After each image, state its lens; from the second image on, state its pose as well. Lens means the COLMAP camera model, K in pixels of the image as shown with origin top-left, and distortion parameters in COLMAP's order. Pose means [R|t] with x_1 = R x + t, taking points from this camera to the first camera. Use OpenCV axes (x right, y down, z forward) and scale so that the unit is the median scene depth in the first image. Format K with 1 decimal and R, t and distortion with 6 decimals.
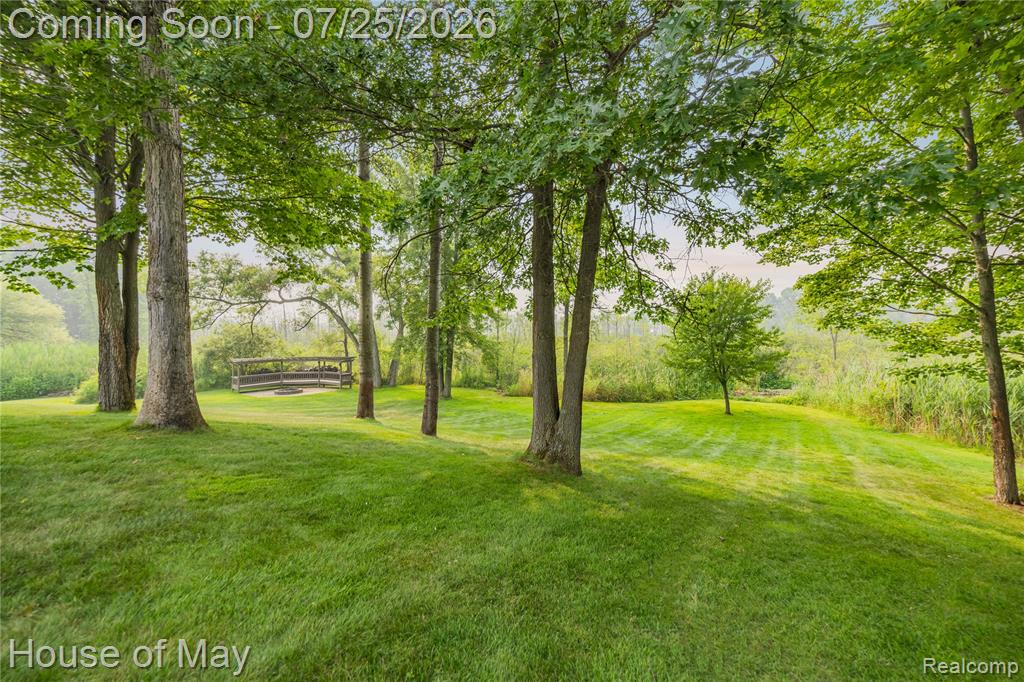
lens RADIAL K [[381.5, 0, 510.7], [0, 381.5, 335.9], [0, 0, 1]] dist [0.003319, 0.000046]
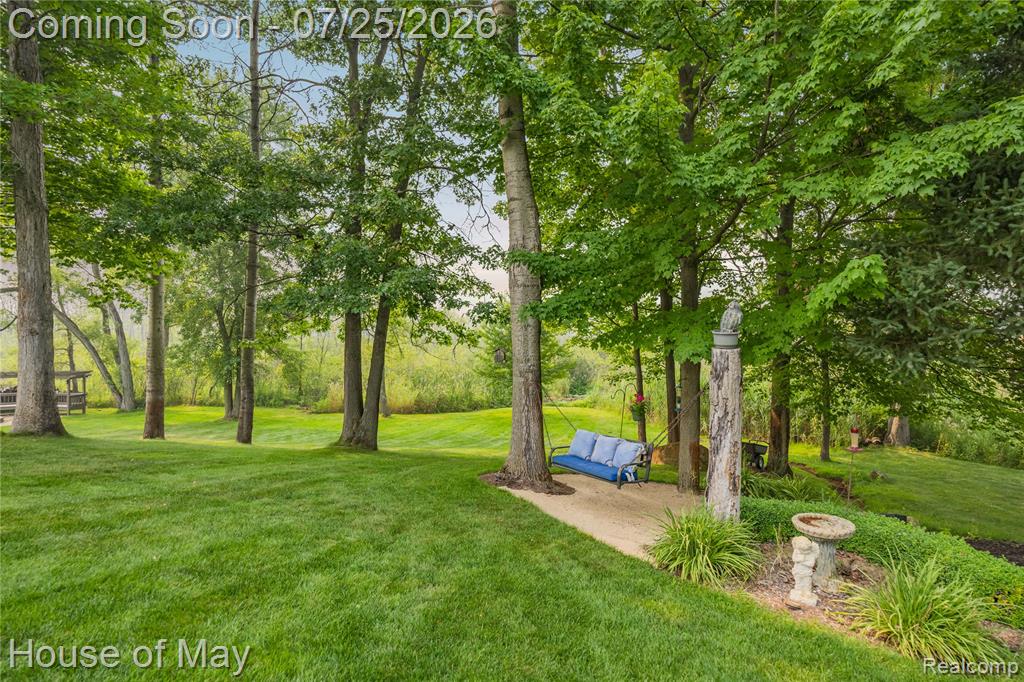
lens RADIAL K [[500.2, 0, 519.2], [0, 500.2, 335.6], [0, 0, 1]] dist [-0.002782, -0.000633]
pose [[0.924462, 0.010628, 0.381126, -0.017482], [-0.009759, 0.999944, -0.004212, -0.028217], [-0.381149, 0.000174, 0.924514, -0.329856]]
